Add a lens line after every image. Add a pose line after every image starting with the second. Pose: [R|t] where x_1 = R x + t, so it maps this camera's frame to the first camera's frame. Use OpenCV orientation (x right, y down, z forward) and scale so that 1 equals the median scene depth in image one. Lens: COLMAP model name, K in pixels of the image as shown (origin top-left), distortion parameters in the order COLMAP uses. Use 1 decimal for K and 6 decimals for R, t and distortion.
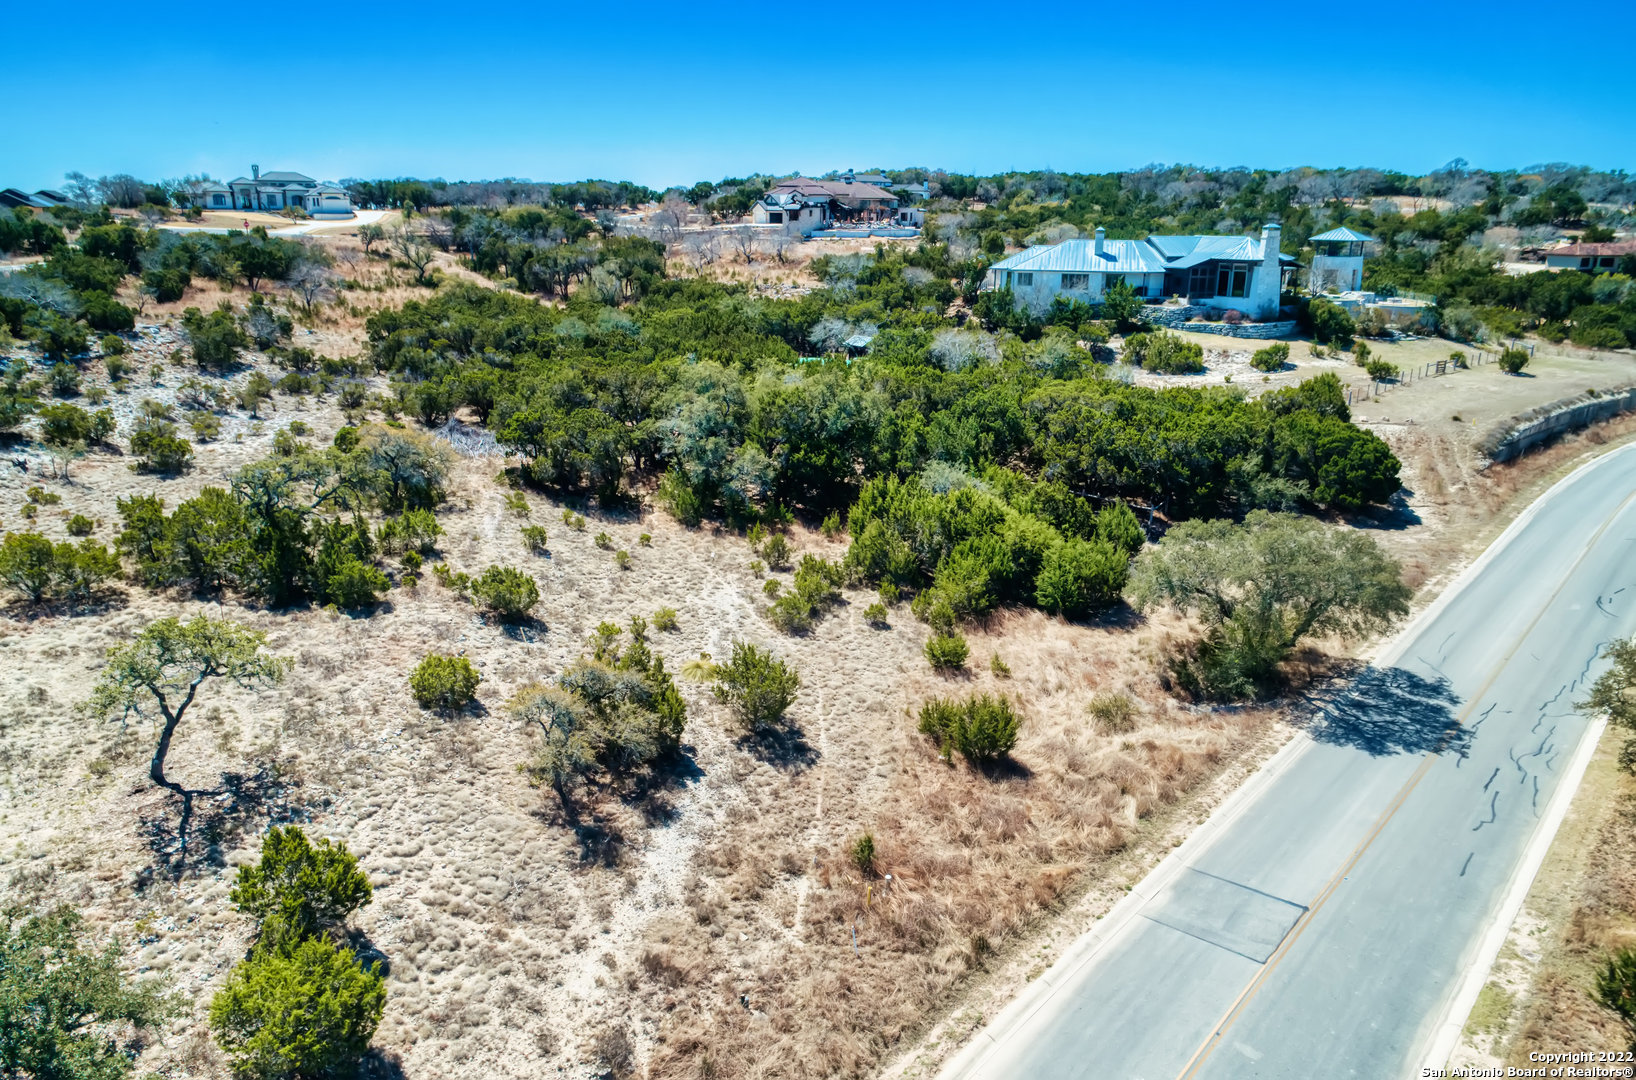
lens RADIAL K [[1110.0, 0, 821.2], [0, 1110.0, 530.5], [0, 0, 1]] dist [-0.002635, 0.008710]
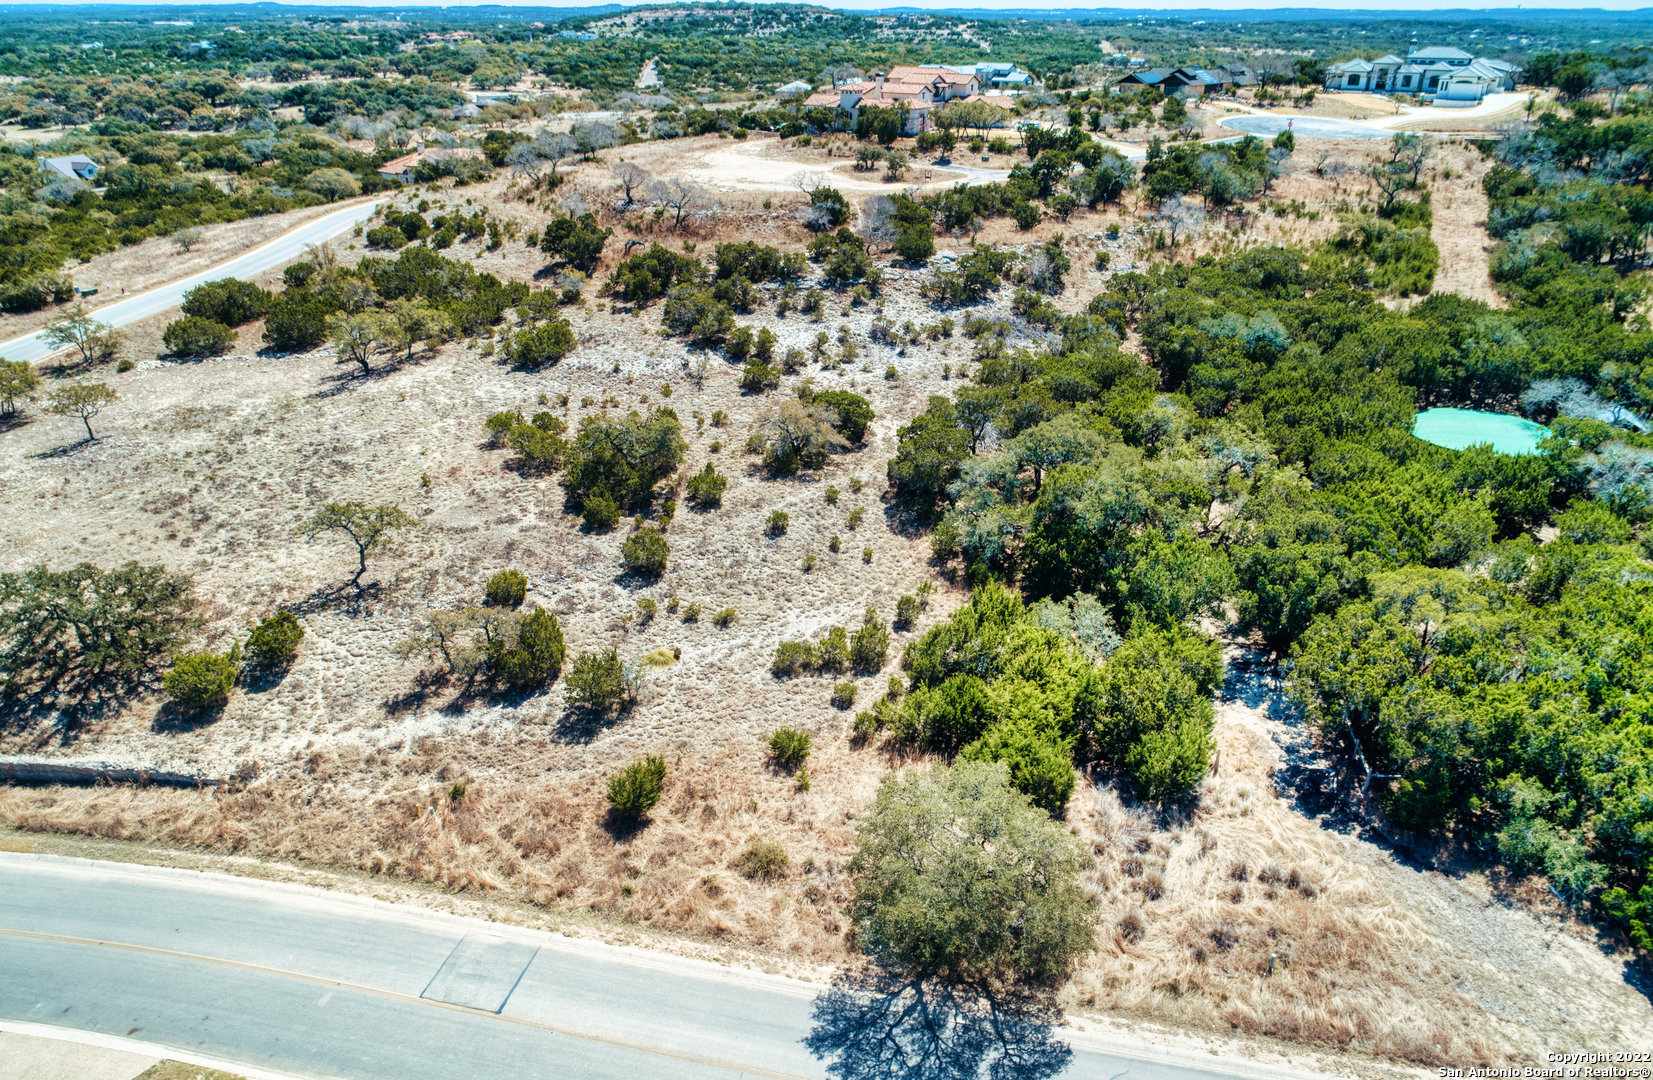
lens RADIAL K [[1127.0, 0, 833.3], [0, 1127.0, 541.0], [0, 0, 1]] dist [-0.003938, 0.013977]
pose [[0.473081, 0.371979, -0.798640, 0.972926], [-0.243321, 0.926403, 0.287354, -0.425933], [0.846752, 0.058384, 0.528774, 0.400028]]
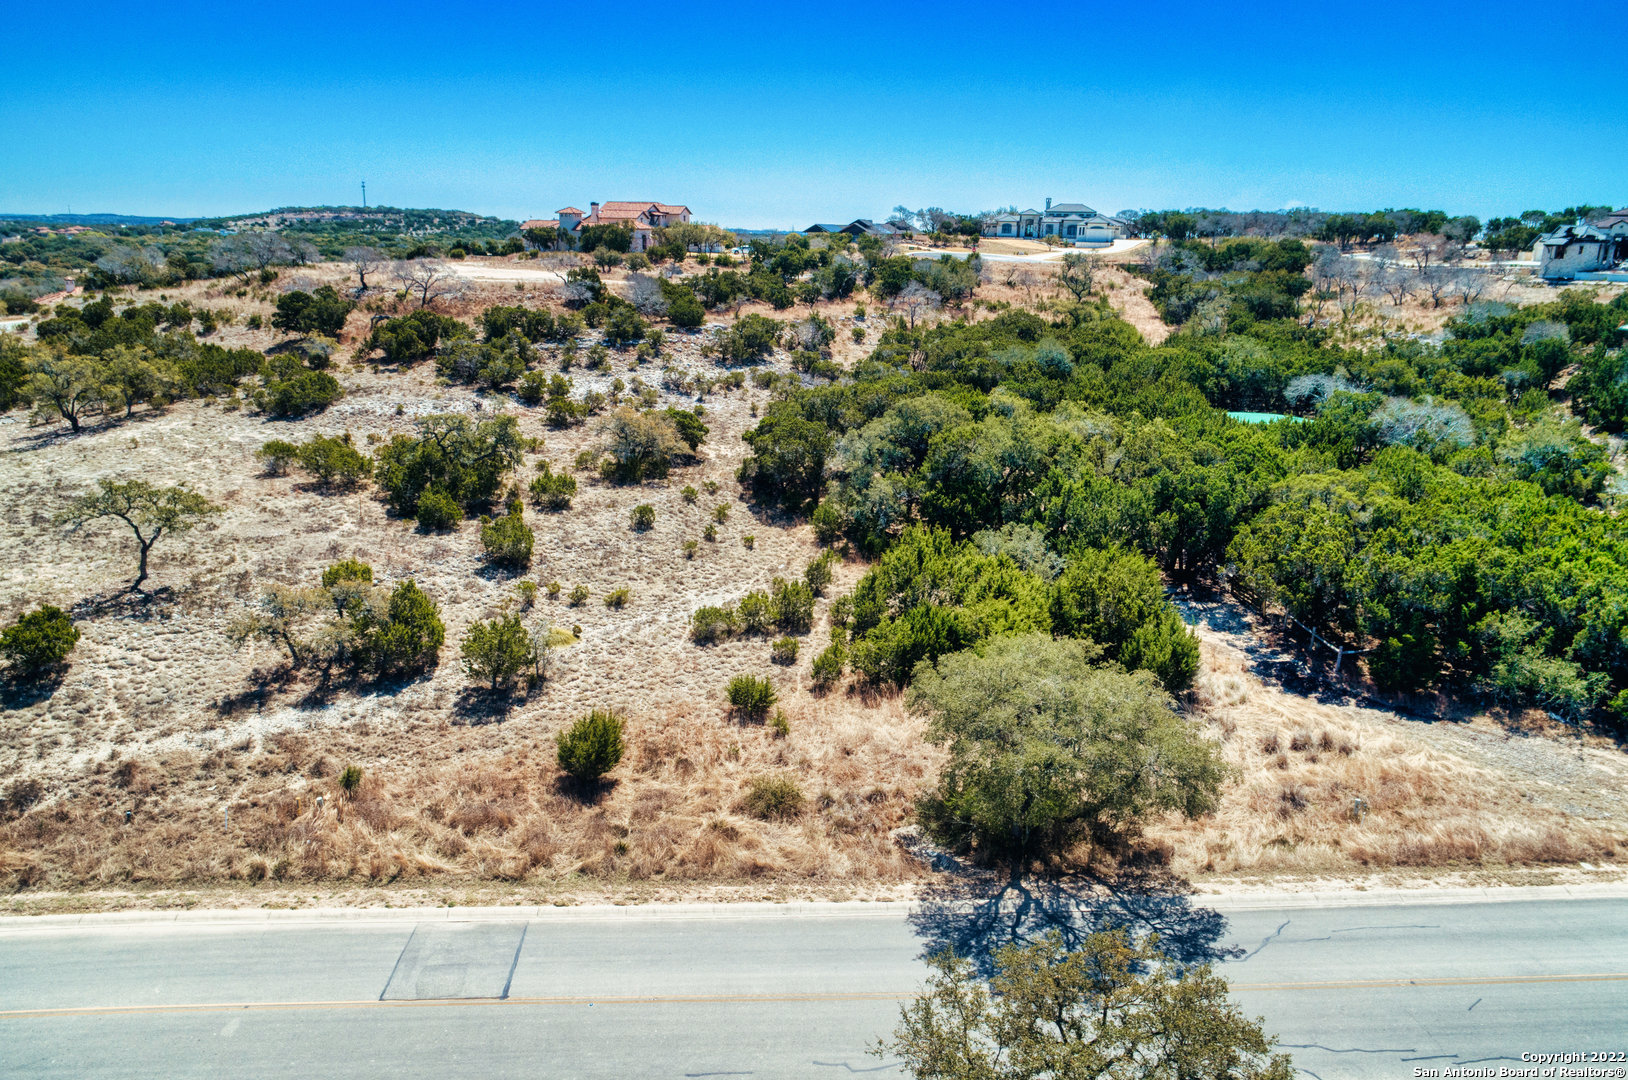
lens RADIAL K [[1104.6, 0, 811.8], [0, 1104.6, 538.8], [0, 0, 1]] dist [-0.002635, 0.008710]
pose [[0.699505, 0.199062, -0.686343, 0.778258], [-0.210109, 0.975260, 0.068719, -0.099797], [0.683043, 0.096138, 0.724024, 0.311939]]
